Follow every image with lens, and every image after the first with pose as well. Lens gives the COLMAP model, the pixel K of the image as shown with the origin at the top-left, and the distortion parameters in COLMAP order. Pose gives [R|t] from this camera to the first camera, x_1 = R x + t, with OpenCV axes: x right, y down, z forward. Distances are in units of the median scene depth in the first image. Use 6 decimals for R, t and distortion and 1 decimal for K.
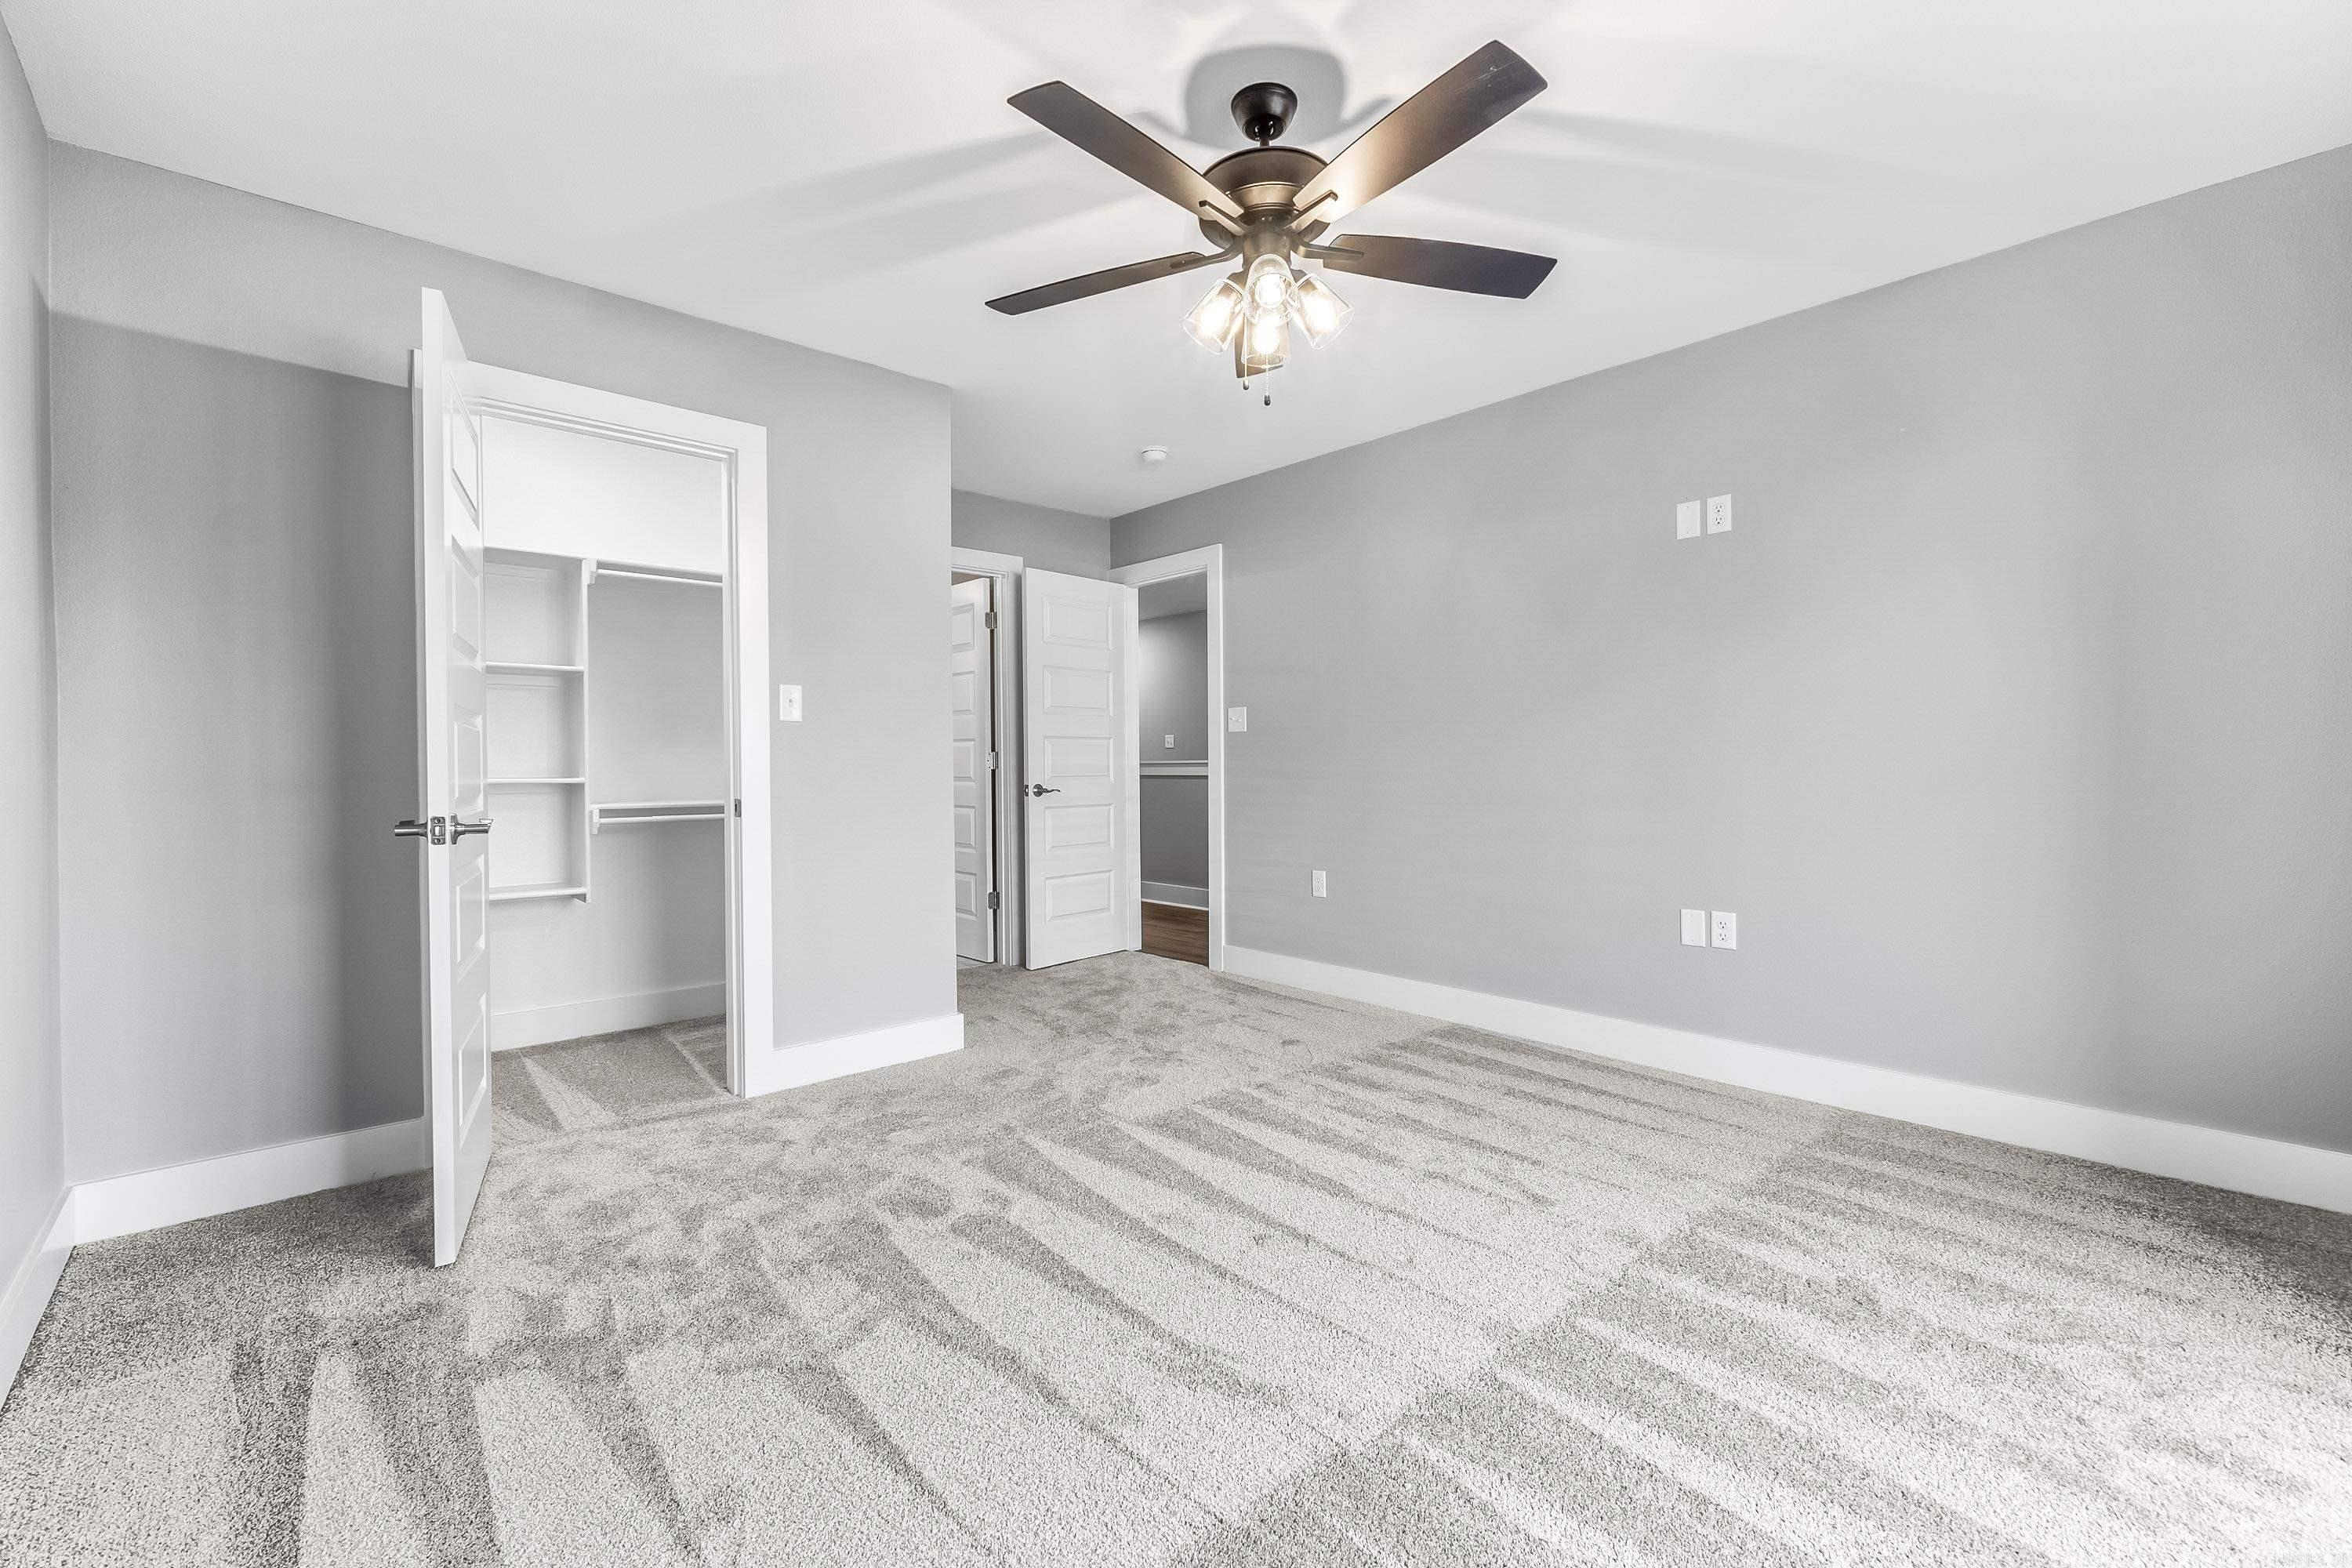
lens RADIAL K [[1005.1, 0, 1159.8], [0, 1005.1, 777.2], [0, 0, 1]] dist [-0.002360, -0.000267]
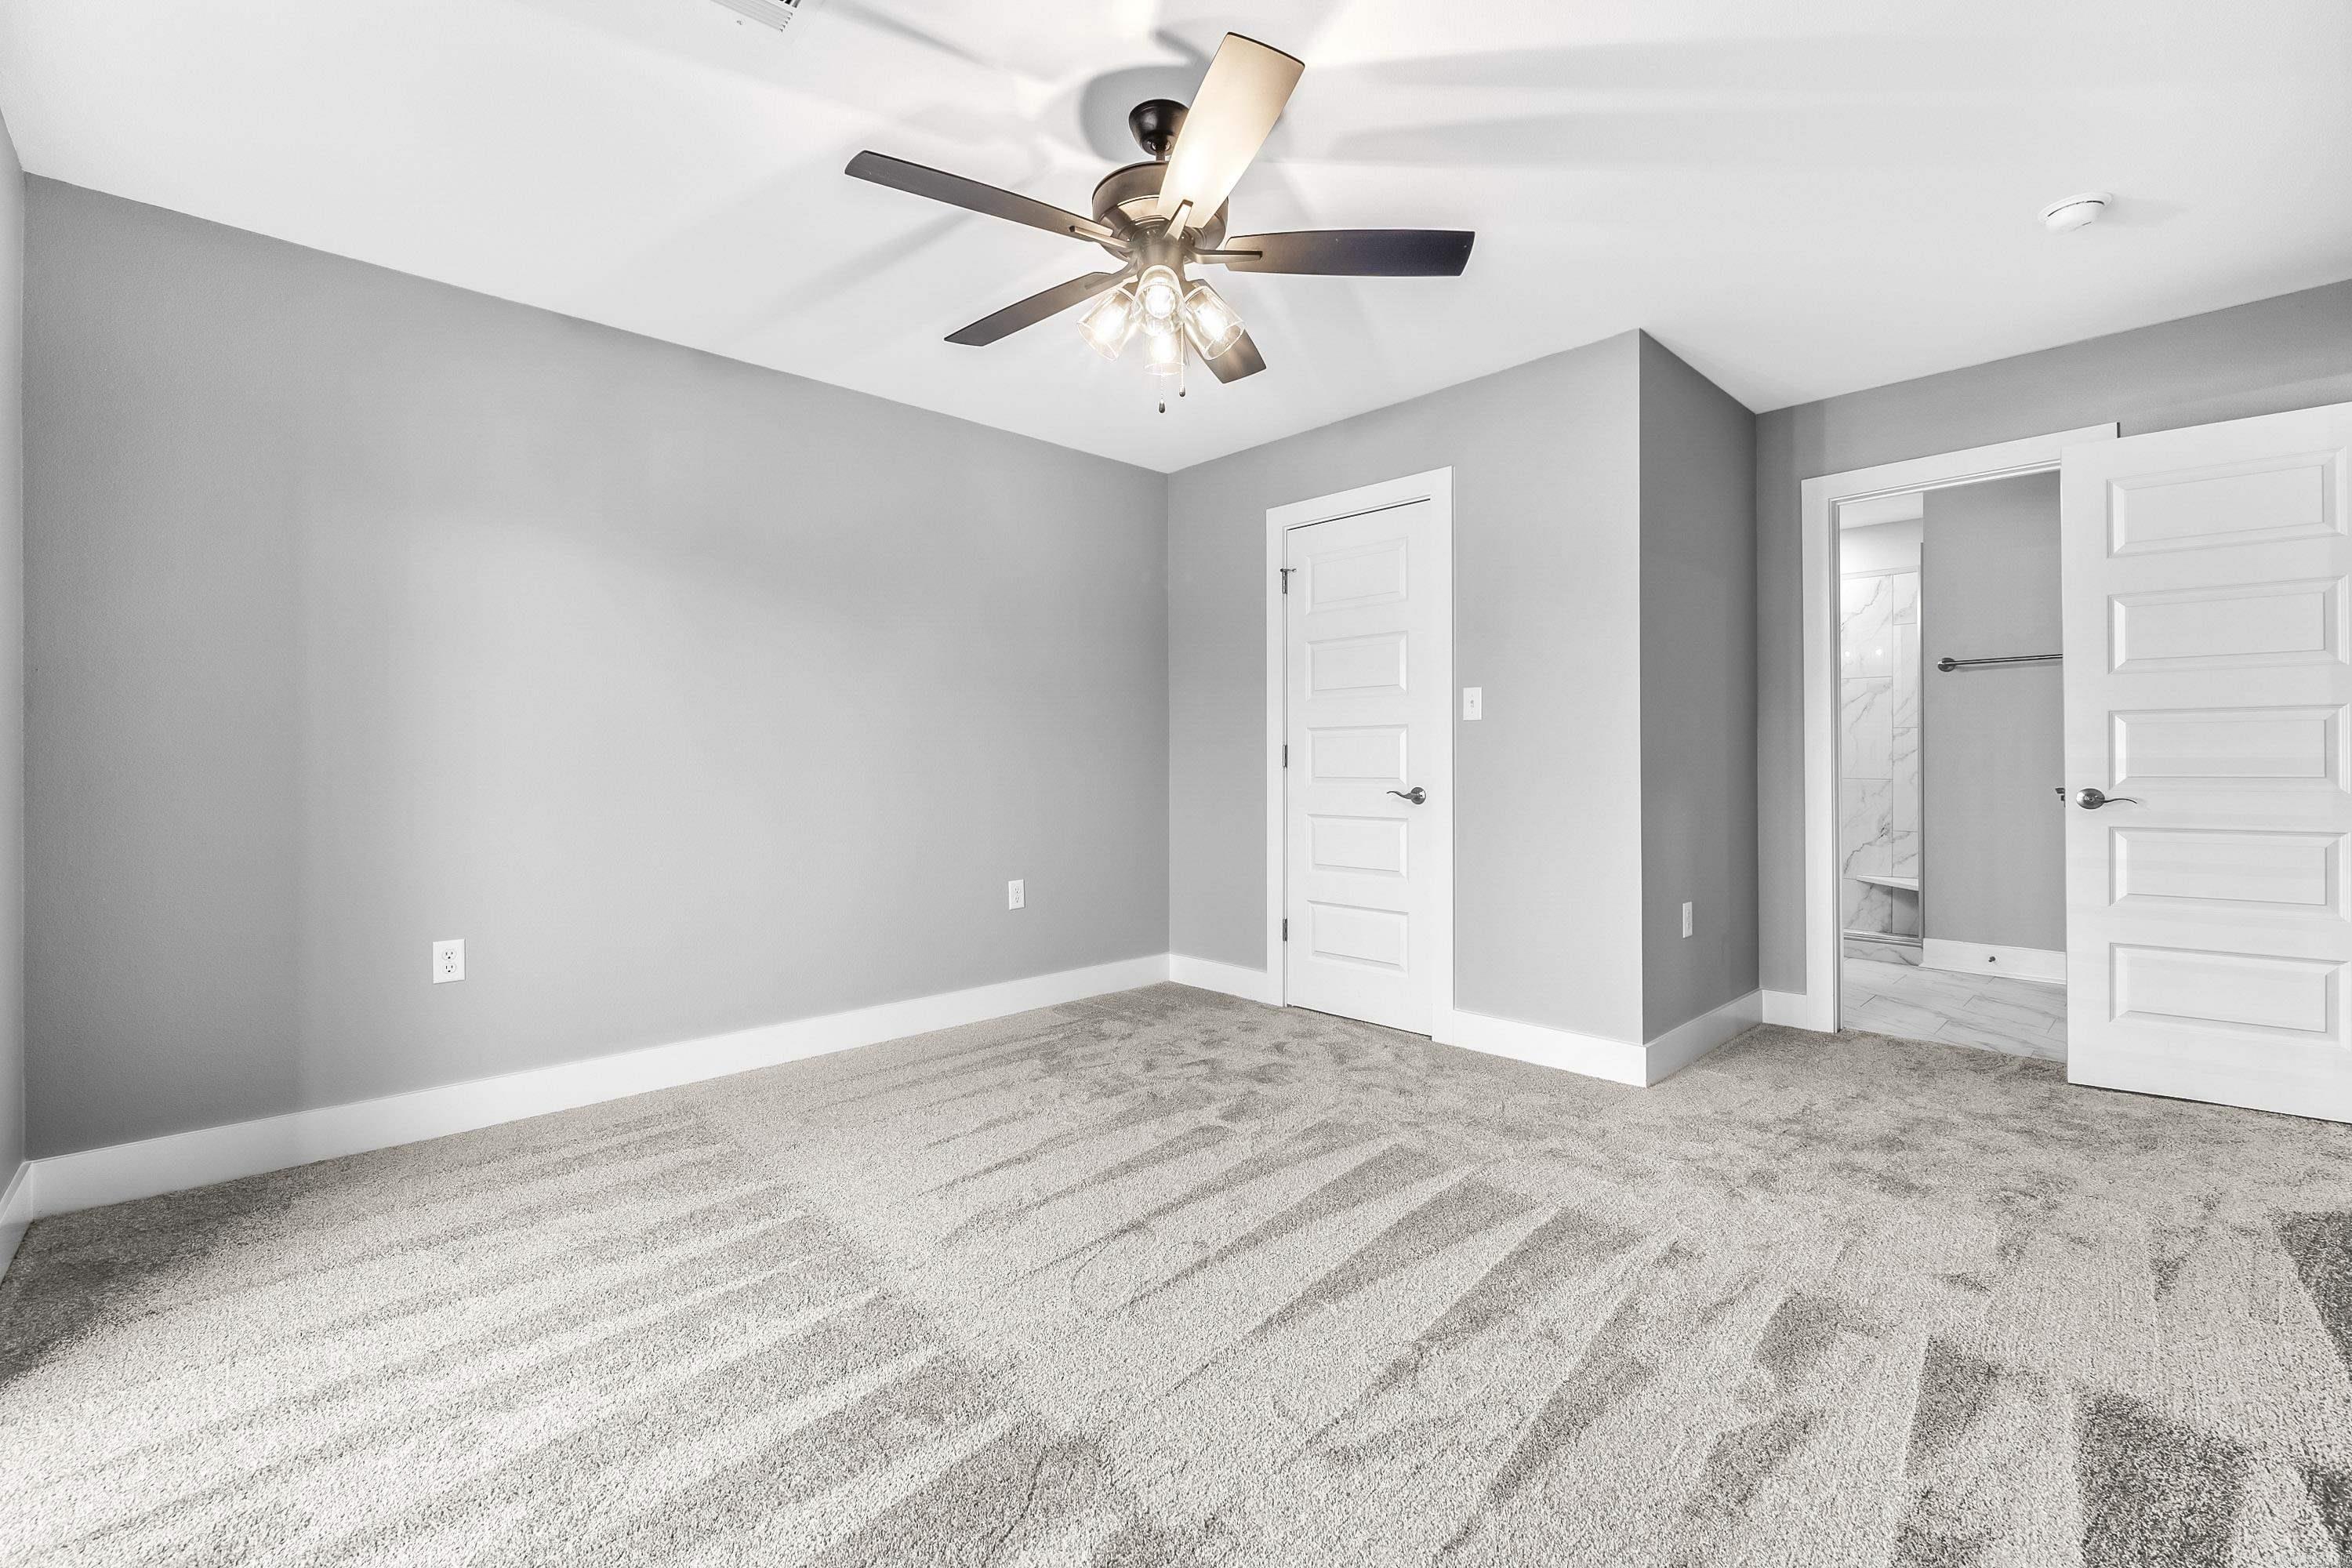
lens RADIAL K [[1005.1, 0, 1172.3], [0, 1005.1, 759.6], [0, 0, 1]] dist [-0.002360, -0.000267]
pose [[0.031537, 0.010191, -0.999451, 0.776158], [-0.007228, 0.999924, 0.009968, -0.021544], [0.999476, 0.006910, 0.031608, 0.668881]]
